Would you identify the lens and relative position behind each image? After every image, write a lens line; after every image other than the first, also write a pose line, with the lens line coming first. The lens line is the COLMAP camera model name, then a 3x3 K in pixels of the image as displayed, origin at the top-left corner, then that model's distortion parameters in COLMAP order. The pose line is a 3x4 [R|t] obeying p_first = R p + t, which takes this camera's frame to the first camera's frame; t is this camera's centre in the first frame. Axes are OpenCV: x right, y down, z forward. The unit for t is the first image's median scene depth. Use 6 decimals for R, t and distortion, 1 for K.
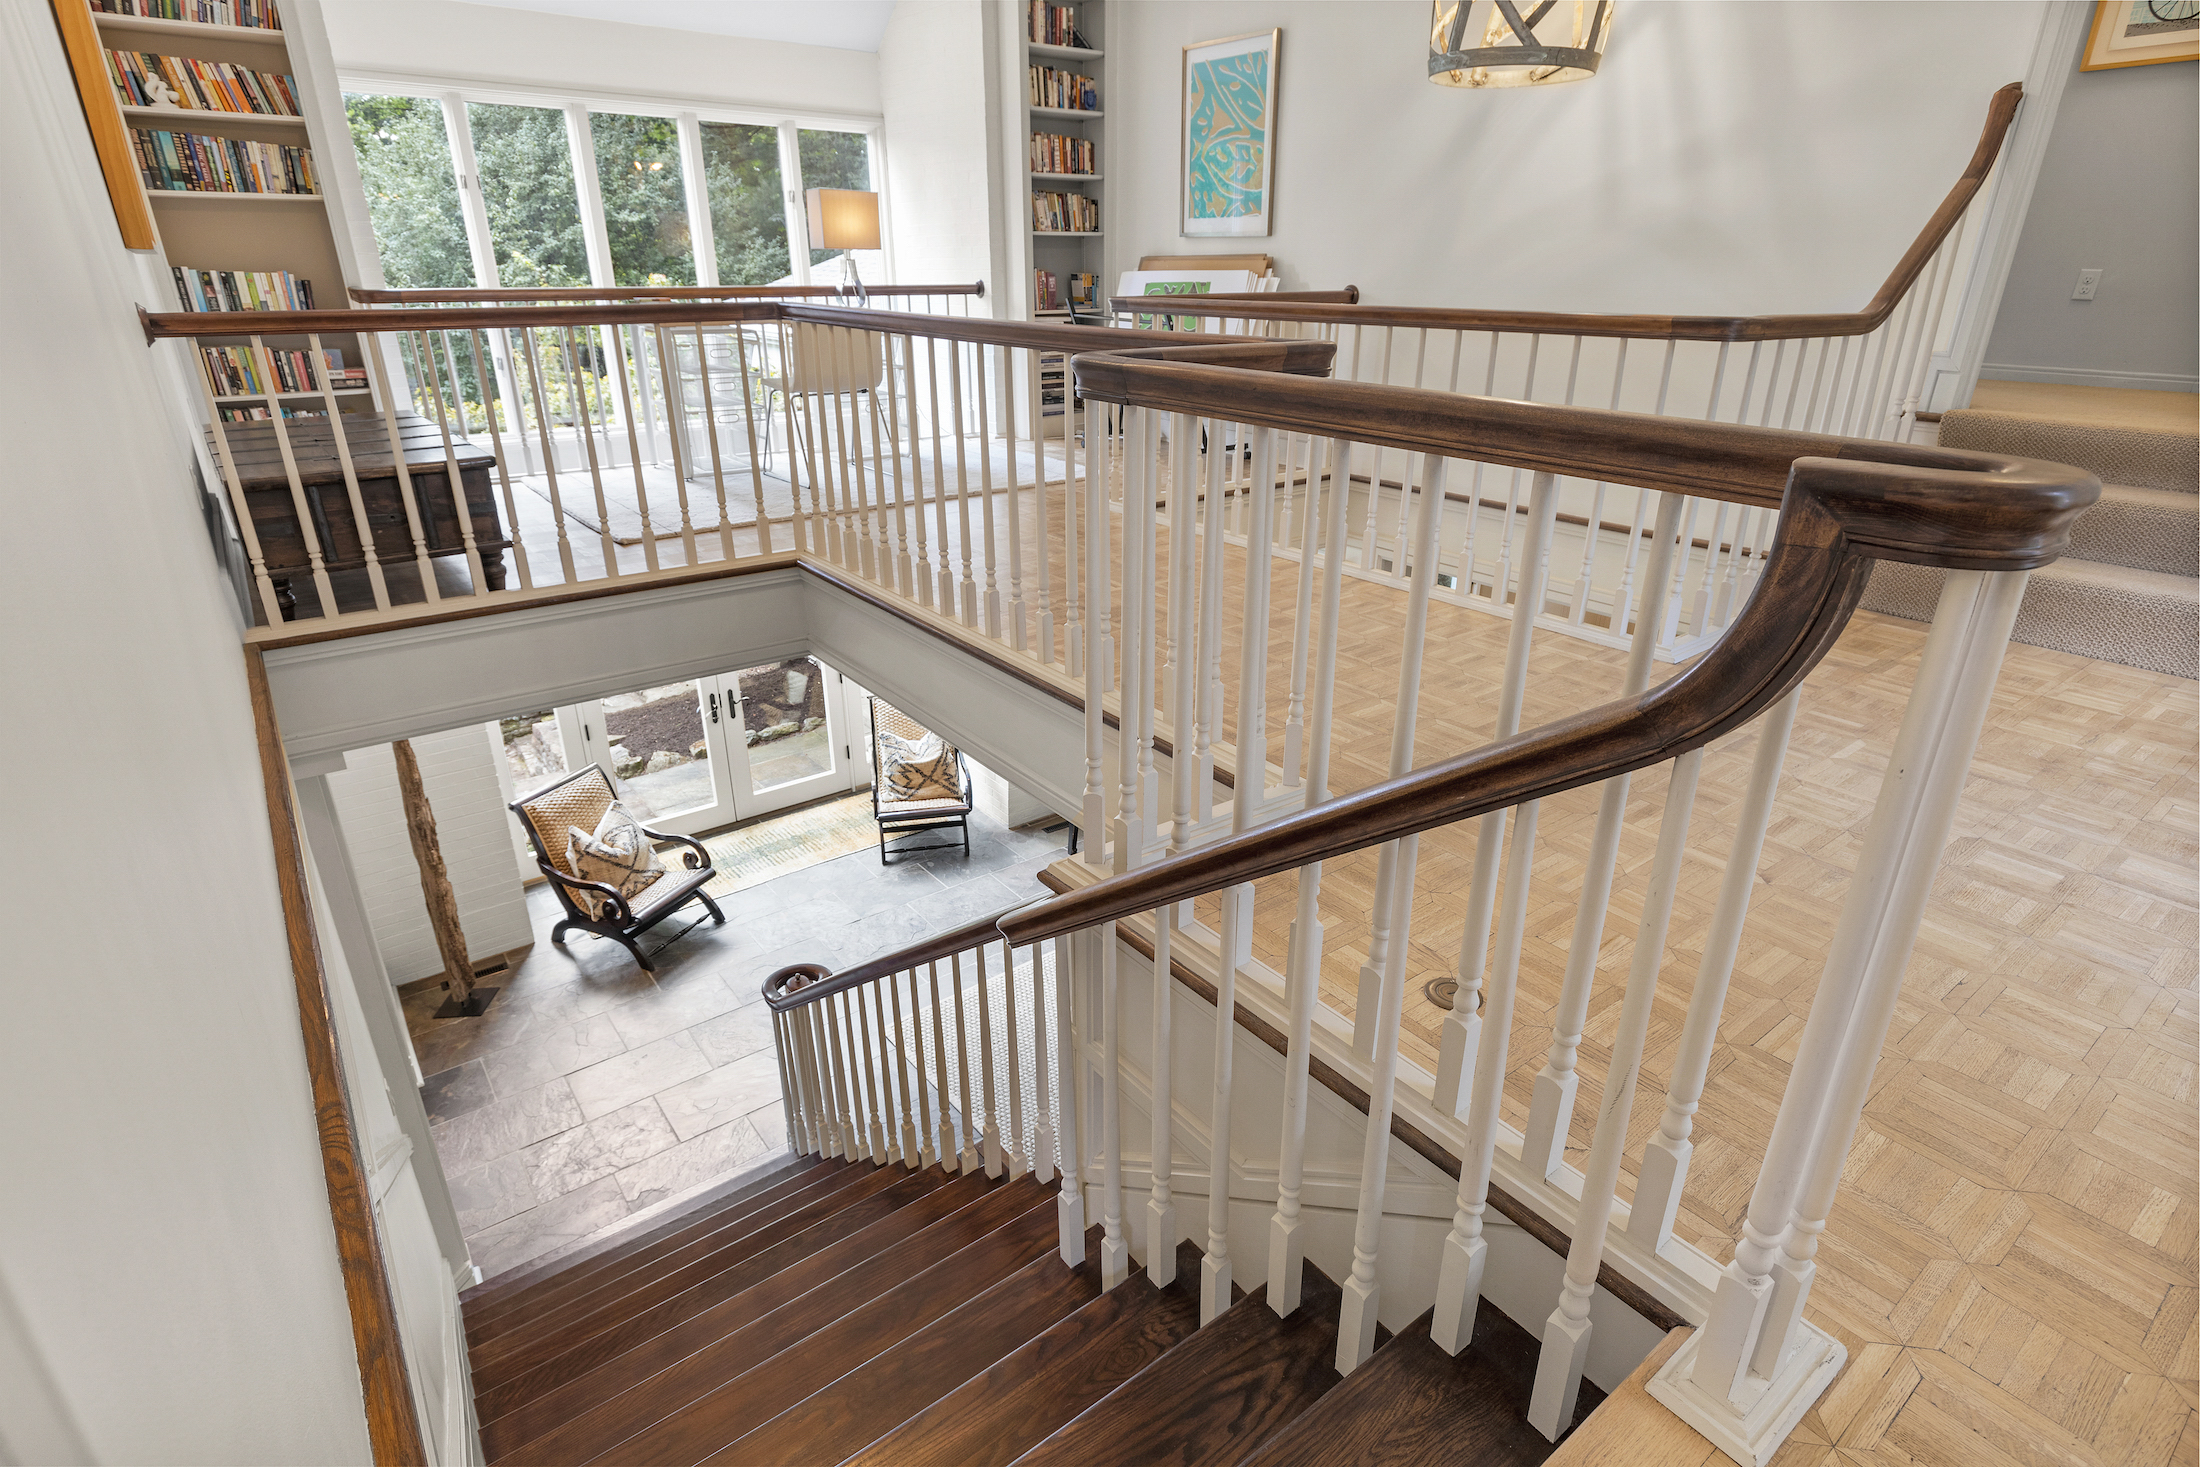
lens RADIAL K [[1124.5, 0, 1133.7], [0, 1124.5, 747.2], [0, 0, 1]] dist [-0.004273, 0.002170]
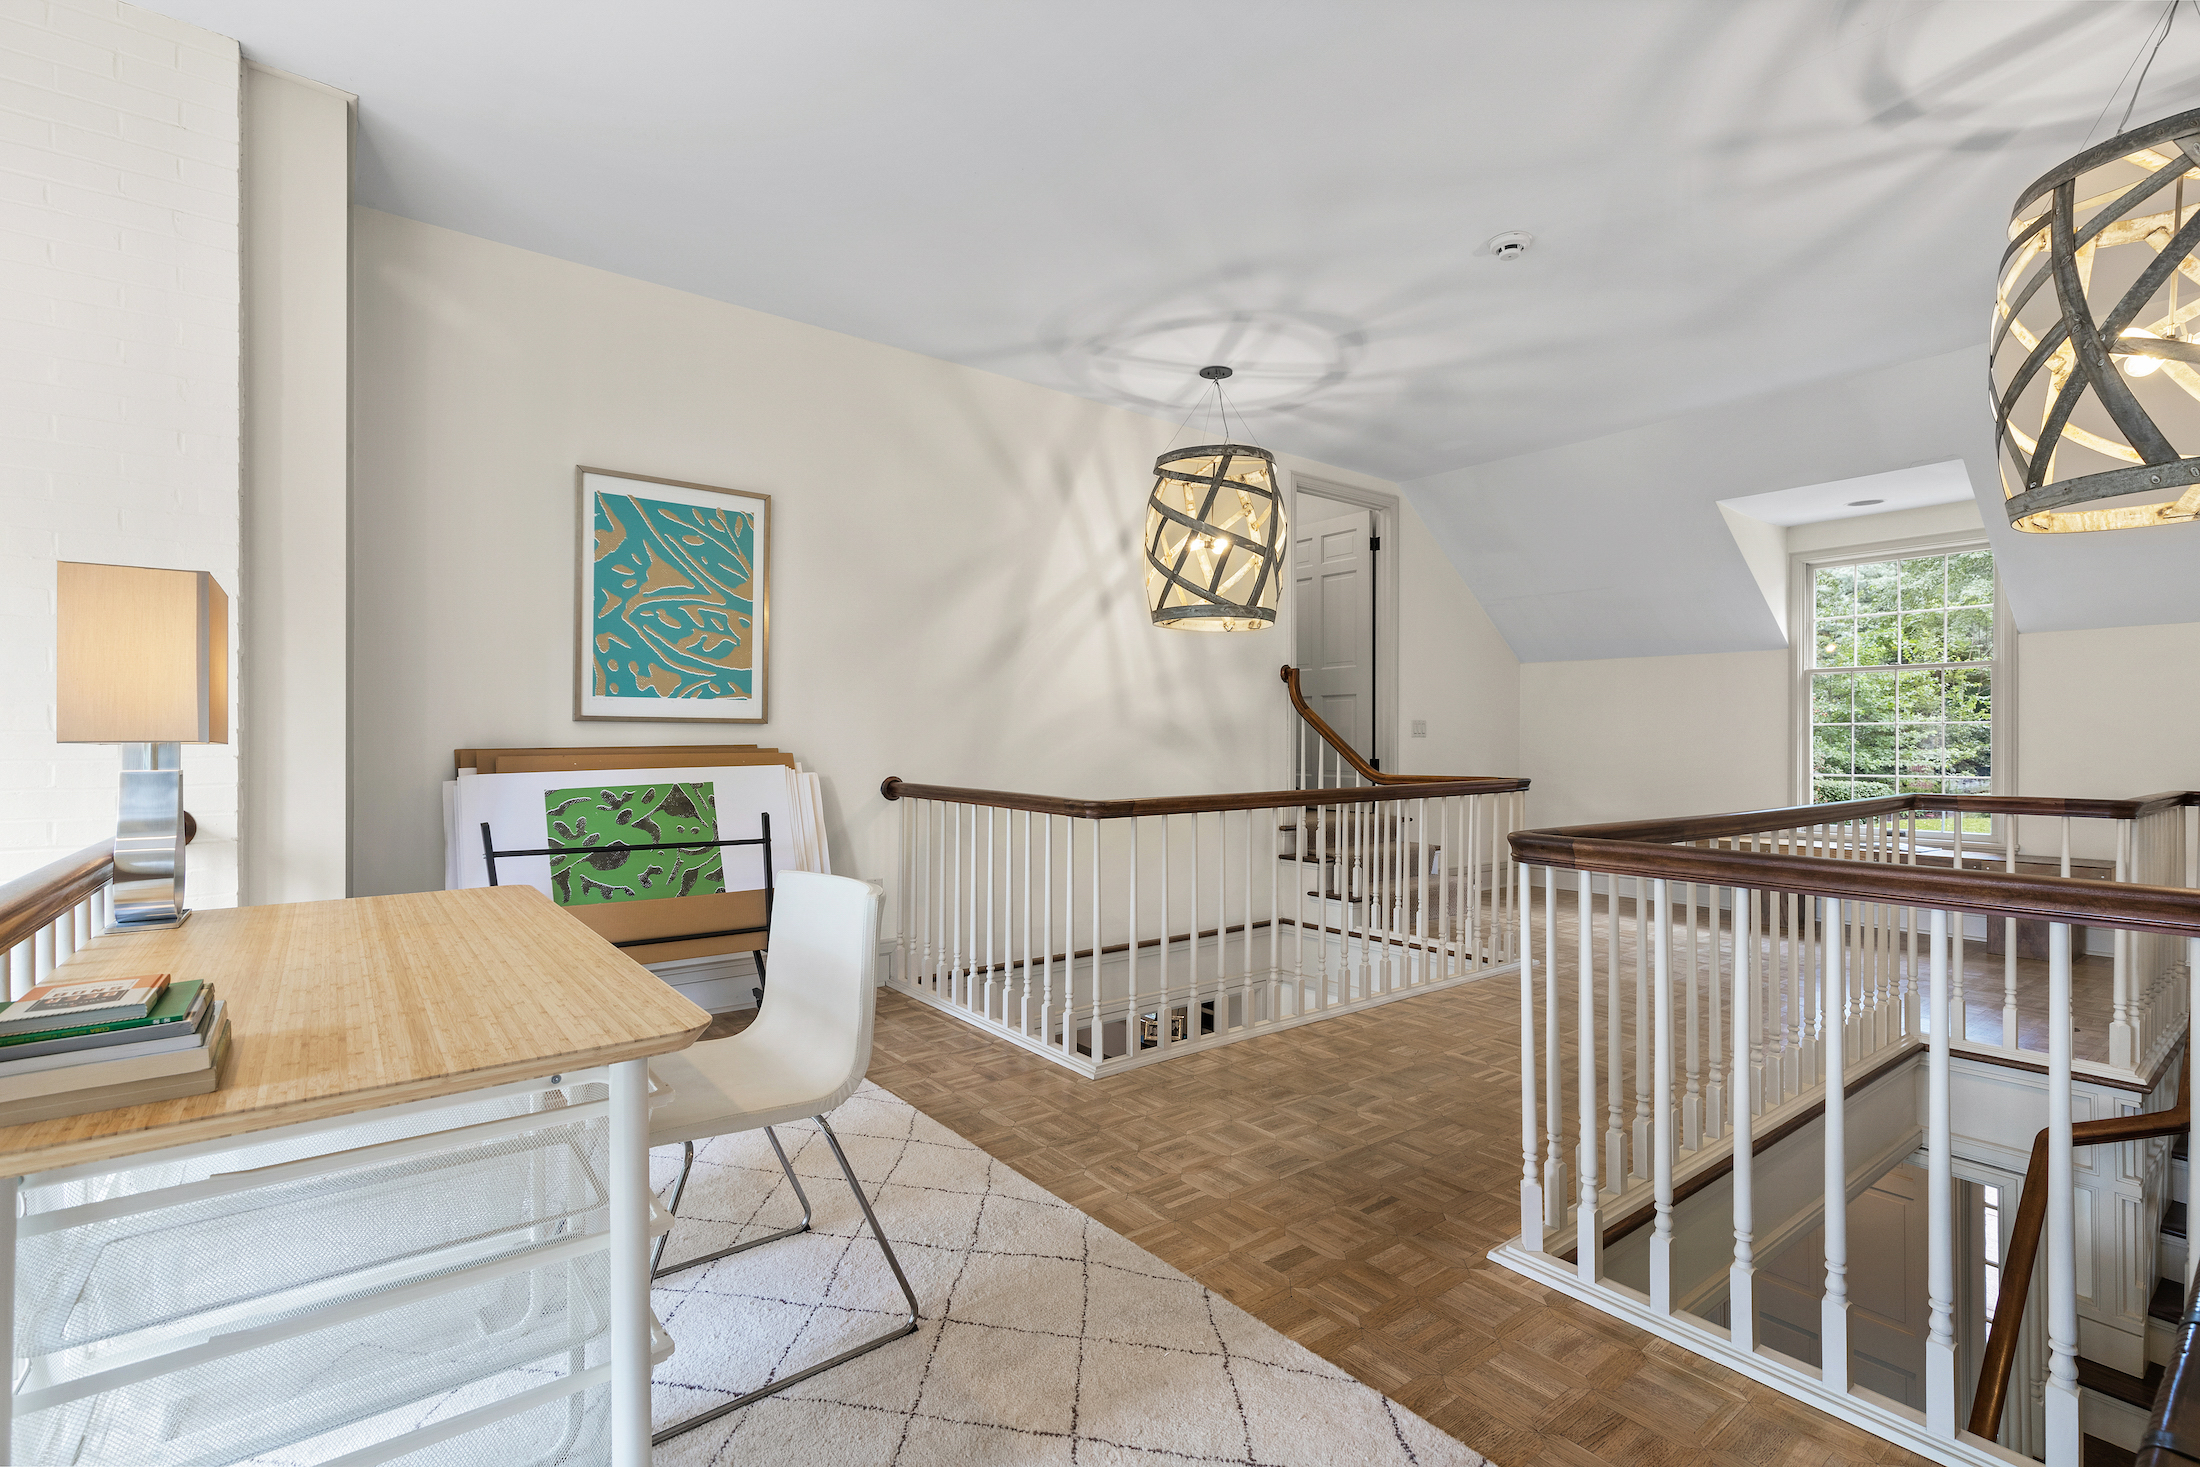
lens RADIAL K [[990.5, 0, 1109.9], [0, 990.5, 735.0], [0, 0, 1]] dist [0.002635, -0.000301]
pose [[-0.000220, -0.001663, 0.999999, -0.580215], [0.394432, 0.918924, 0.001615, -0.362307], [-0.918925, 0.394431, 0.000453, 0.800246]]
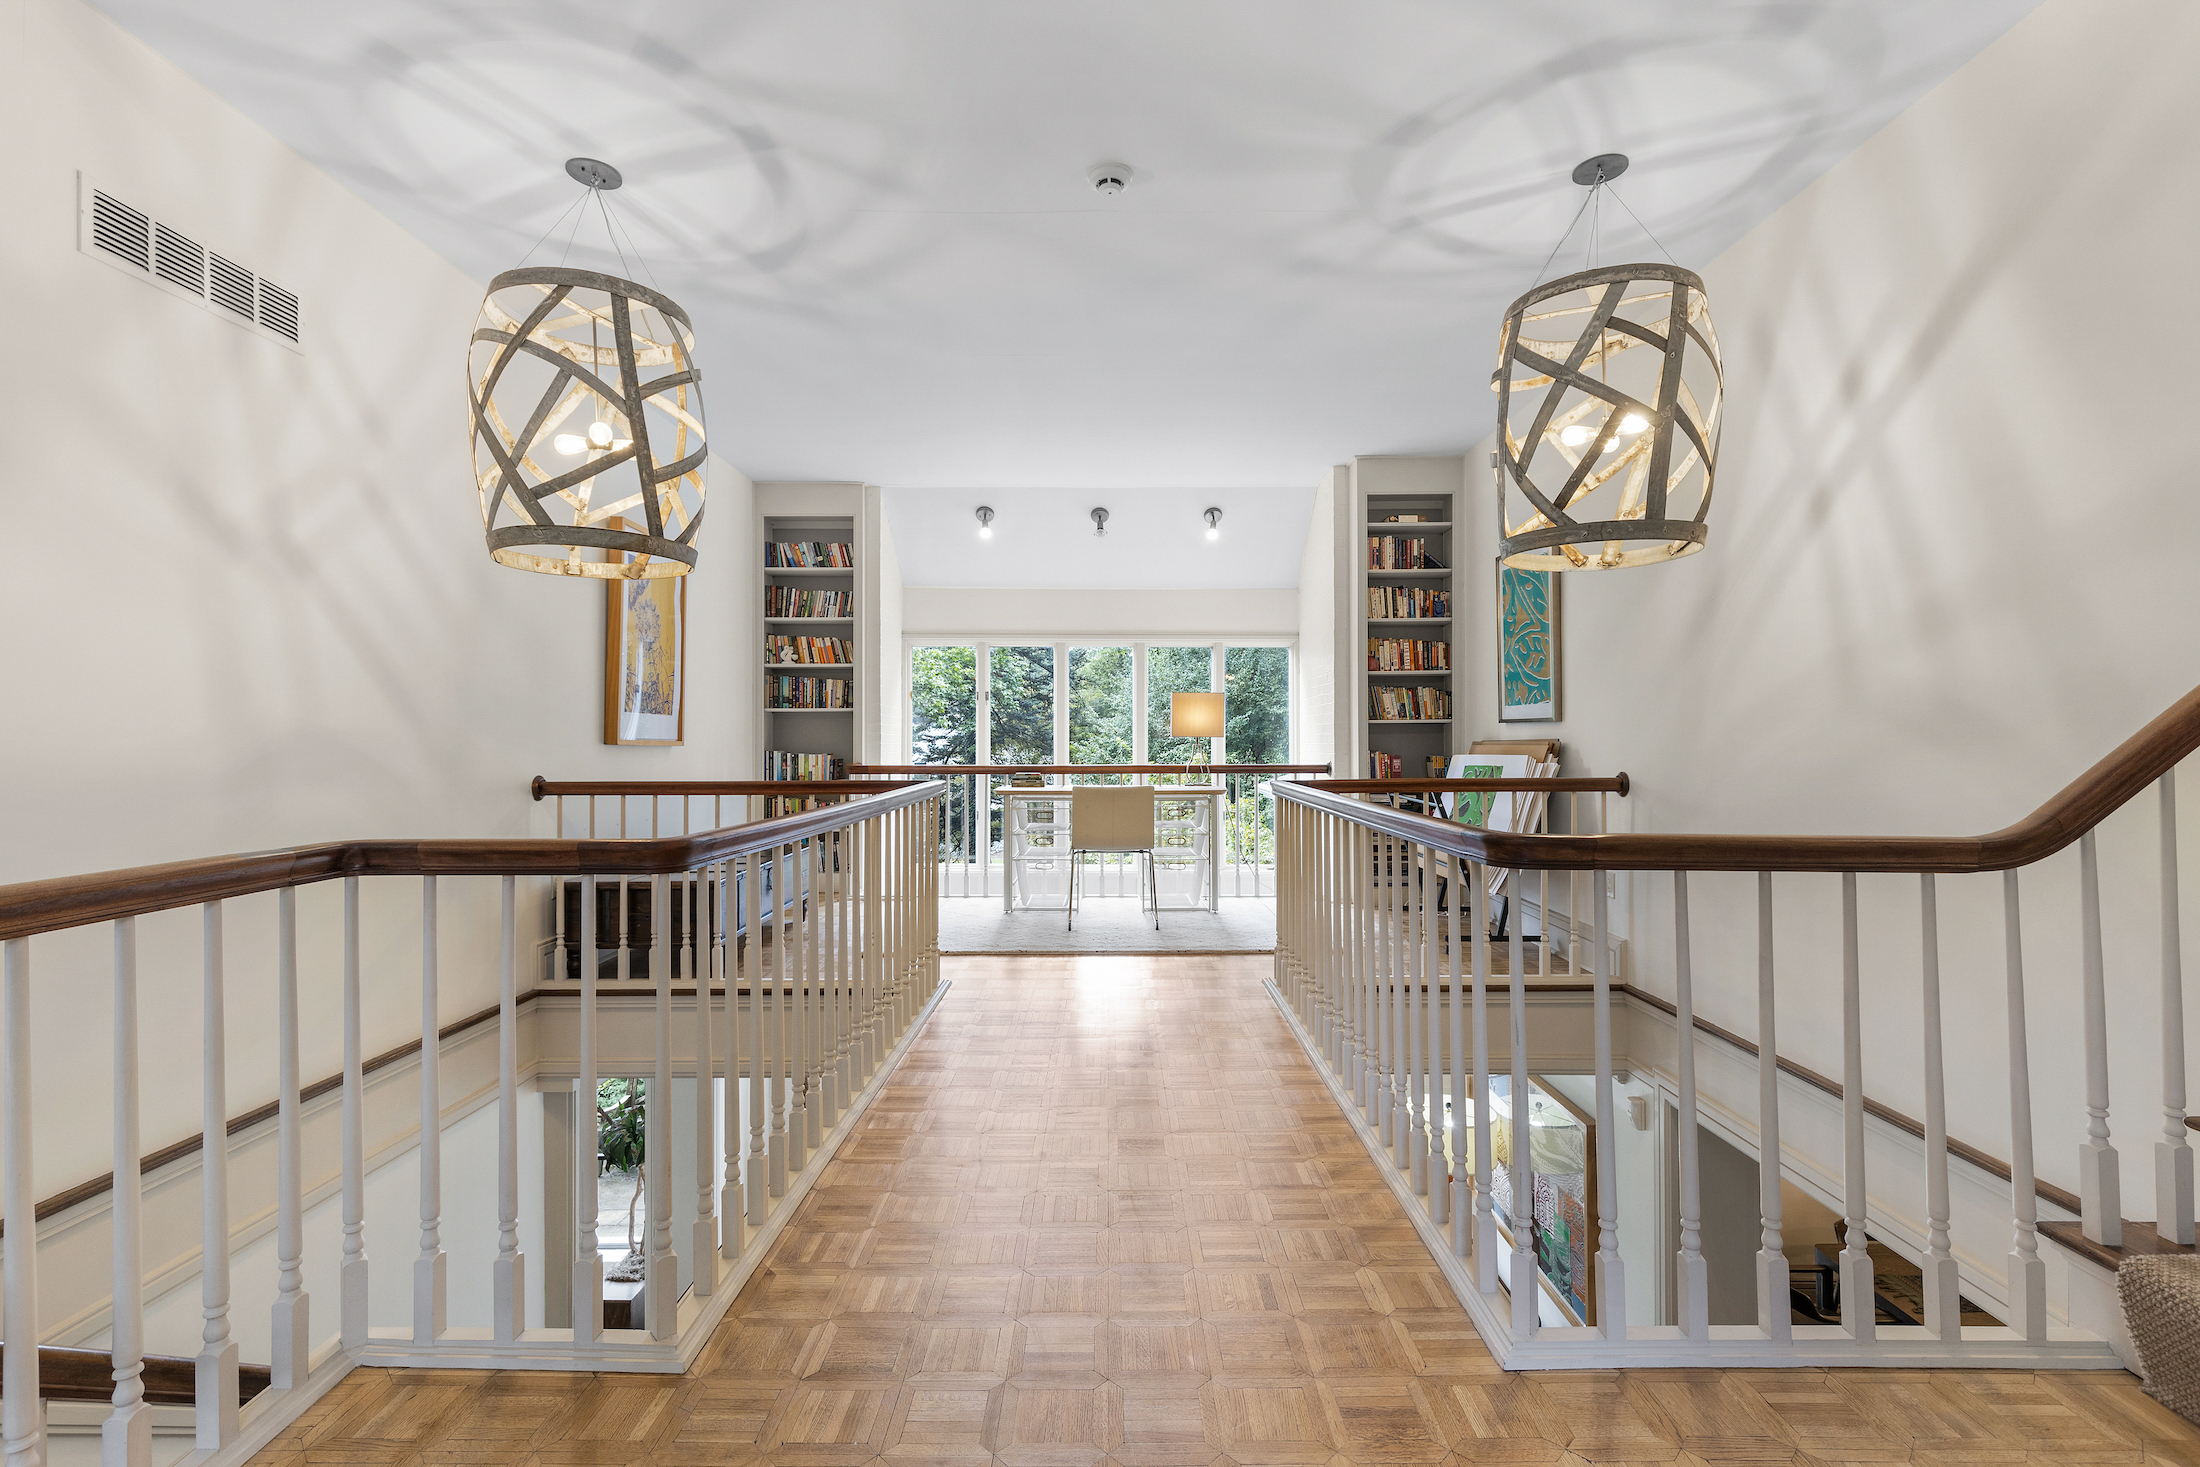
lens RADIAL K [[1008.5, 0, 1104.6], [0, 1008.5, 726.8], [0, 0, 1]] dist [0.004263, -0.000126]
pose [[0.786381, -0.013770, -0.617589, 0.352378], [-0.239648, 0.914655, -0.325538, -0.087335], [0.569363, 0.404001, 0.715967, 0.186665]]
